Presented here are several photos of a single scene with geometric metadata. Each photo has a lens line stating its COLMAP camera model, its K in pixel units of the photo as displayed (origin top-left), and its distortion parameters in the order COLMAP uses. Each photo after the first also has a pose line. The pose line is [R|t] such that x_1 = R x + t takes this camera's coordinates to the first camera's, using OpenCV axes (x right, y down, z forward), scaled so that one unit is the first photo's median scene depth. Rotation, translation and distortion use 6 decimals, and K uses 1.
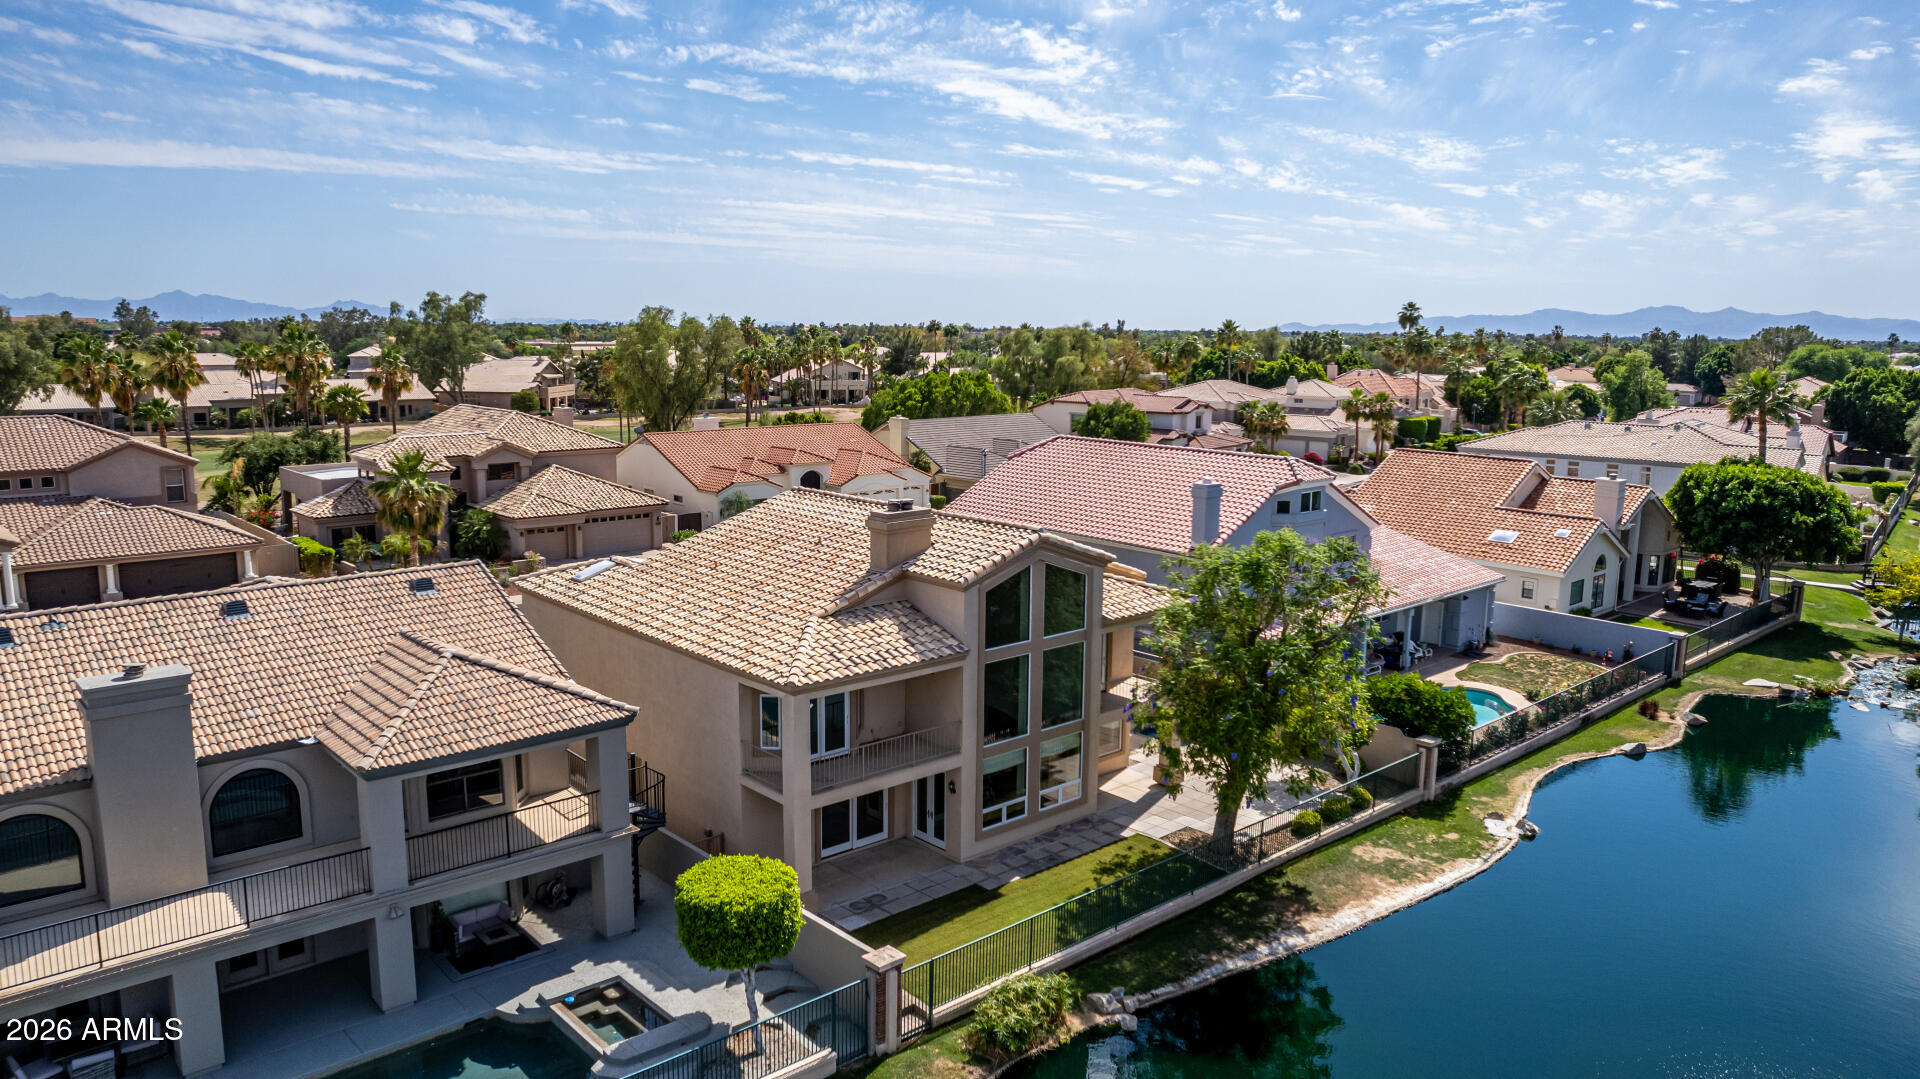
lens RADIAL K [[1326.7, 0, 984.6], [0, 1326.7, 542.5], [0, 0, 1]] dist [-0.086522, 0.087040]
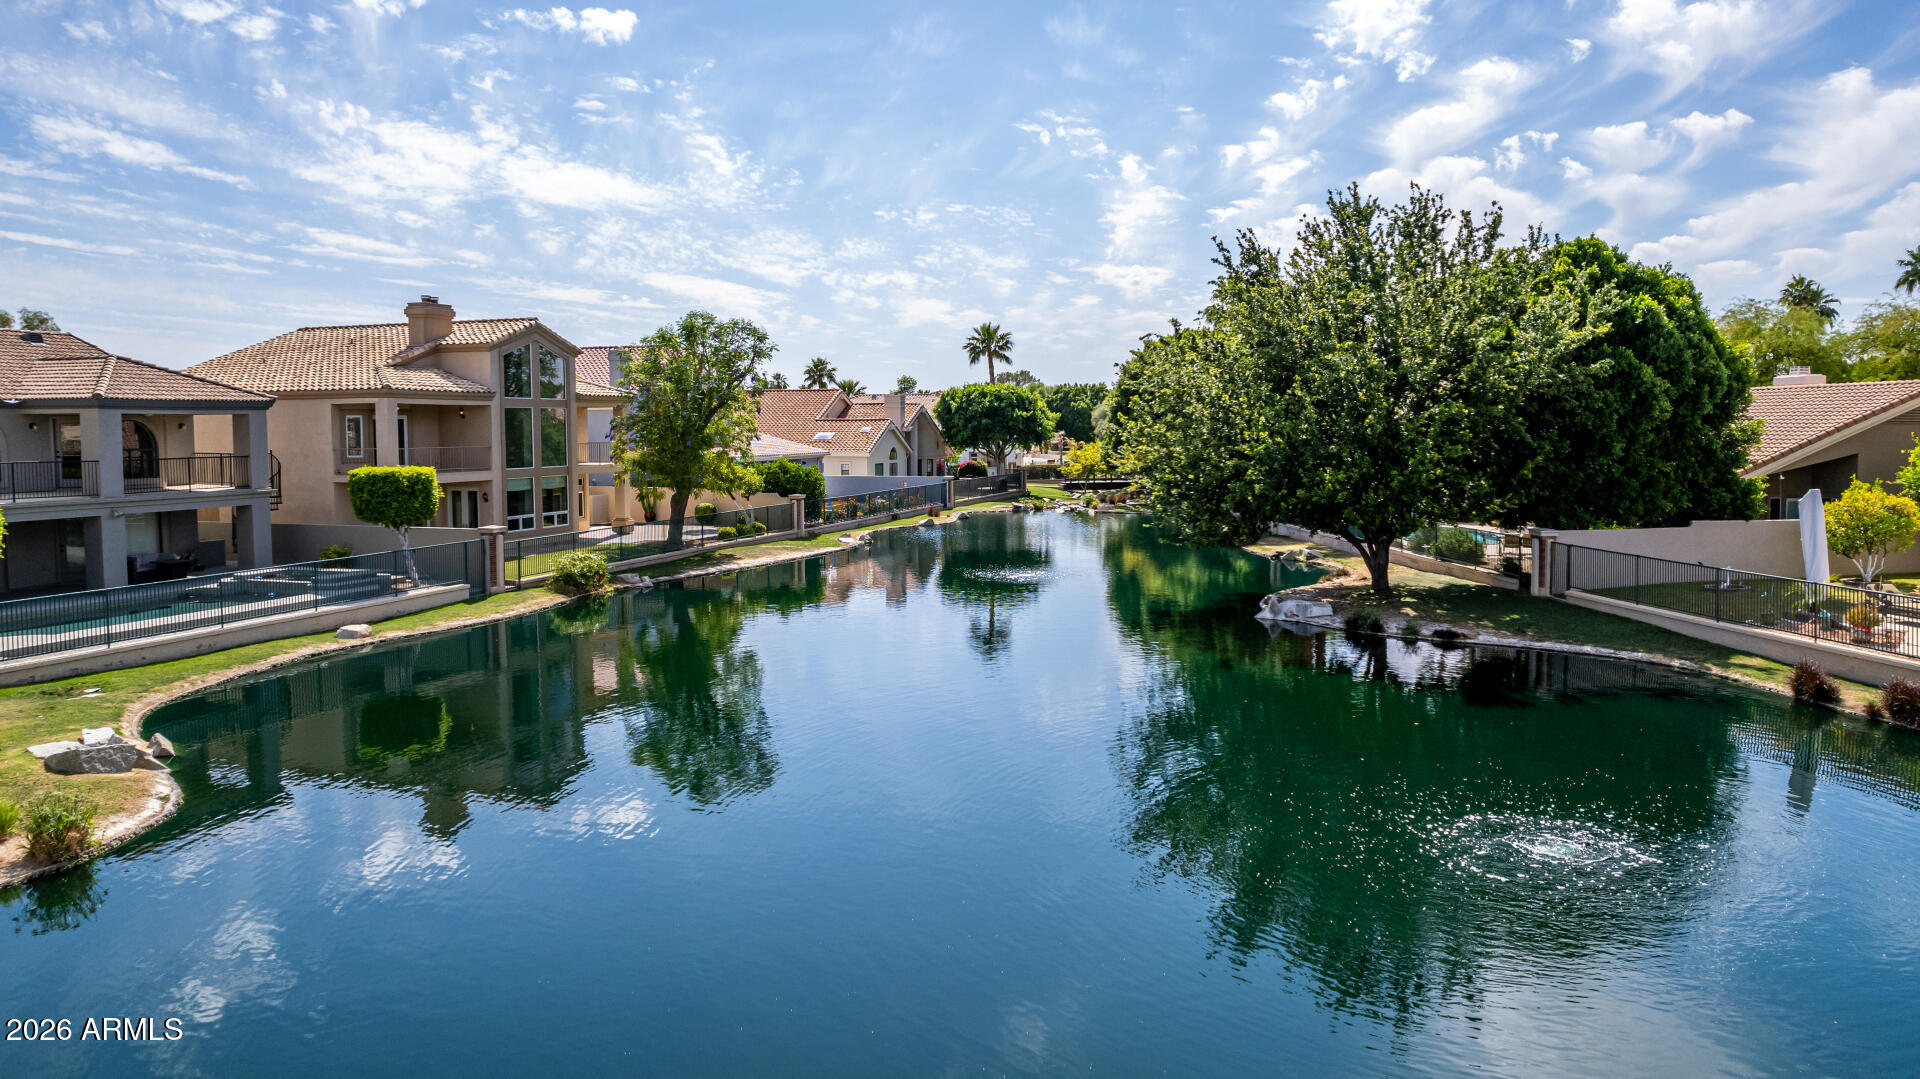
lens RADIAL K [[1326.7, 0, 984.6], [0, 1326.7, 542.5], [0, 0, 1]] dist [-0.086522, 0.087040]
pose [[0.868133, -0.058242, 0.492903, -0.239292], [0.094280, 0.994361, -0.048556, 0.331424], [-0.487295, 0.088624, 0.868729, -0.429731]]
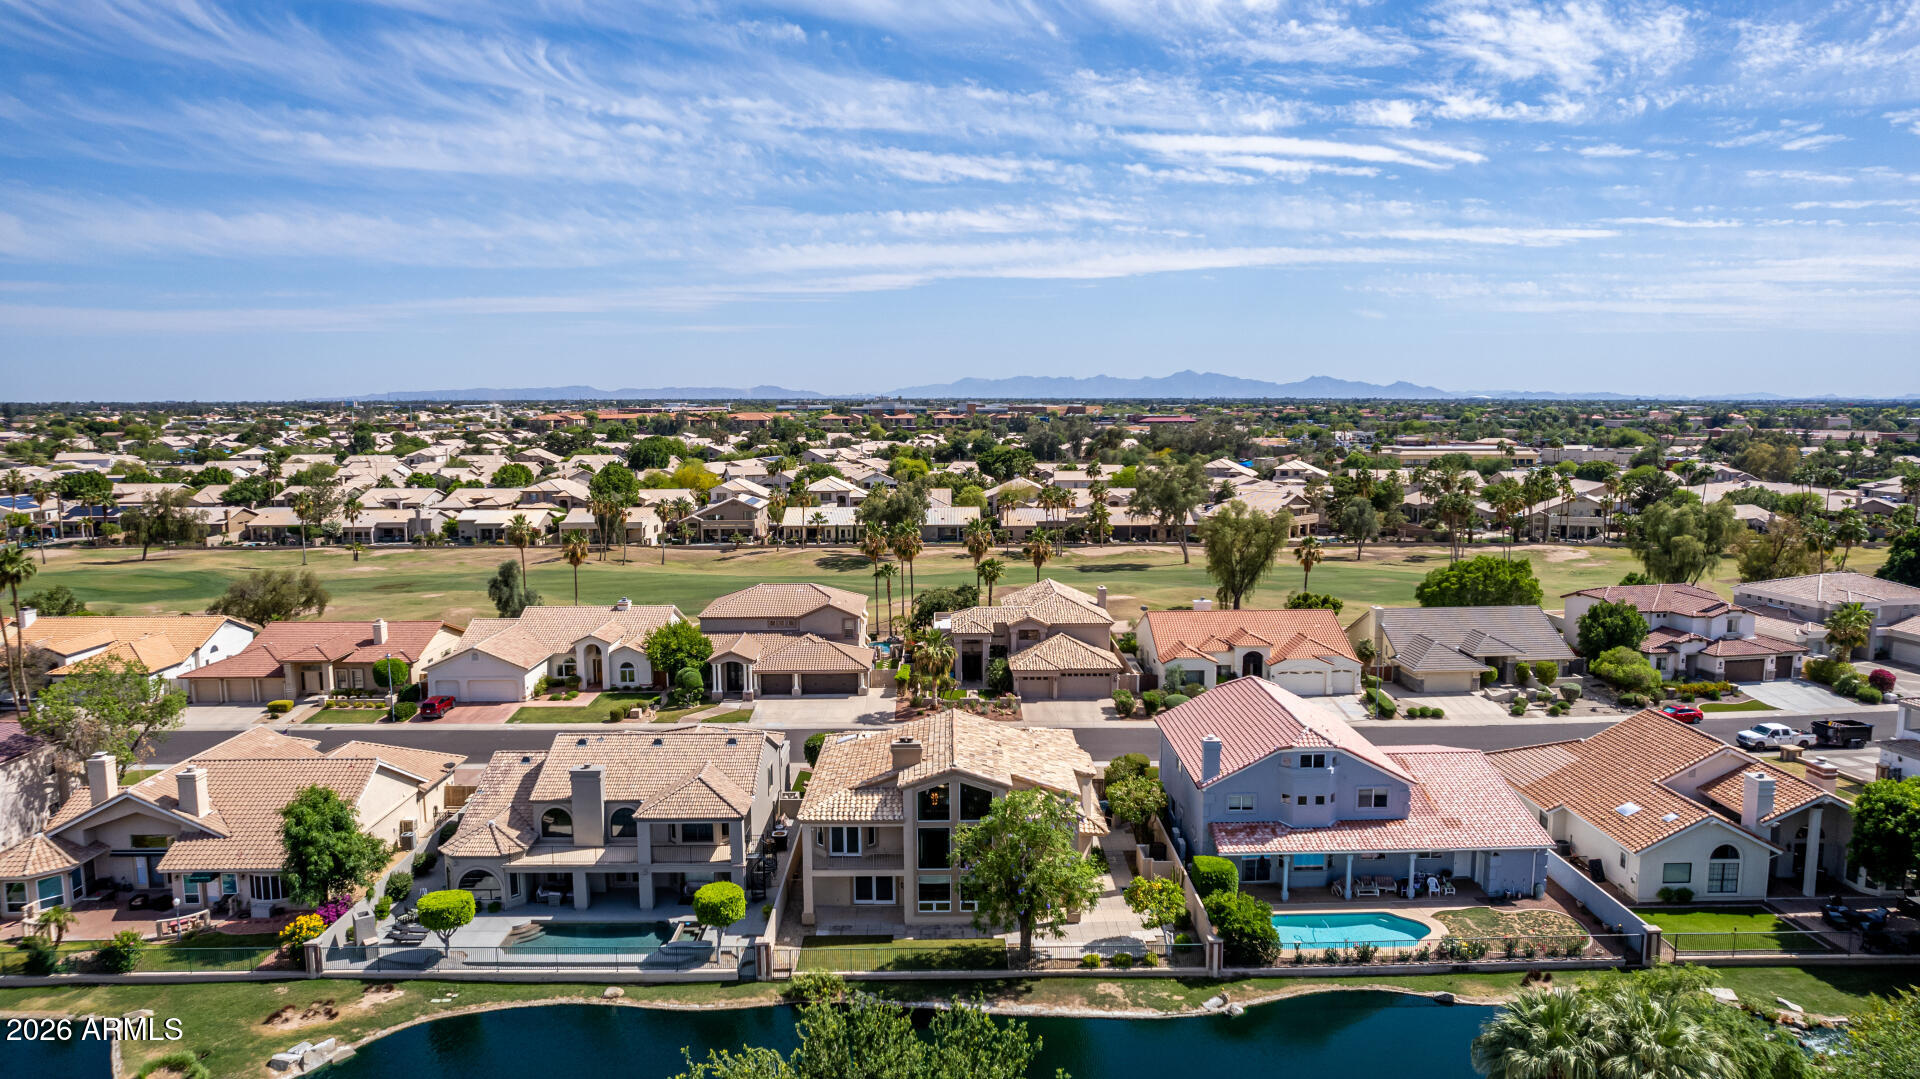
lens RADIAL K [[1326.7, 0, 984.6], [0, 1326.7, 542.5], [0, 0, 1]] dist [-0.086522, 0.087040]
pose [[0.733971, 0.073493, -0.675192, 1.303883], [-0.095091, 0.995456, 0.004983, -0.334522], [0.672491, 0.060547, 0.737625, -0.397675]]
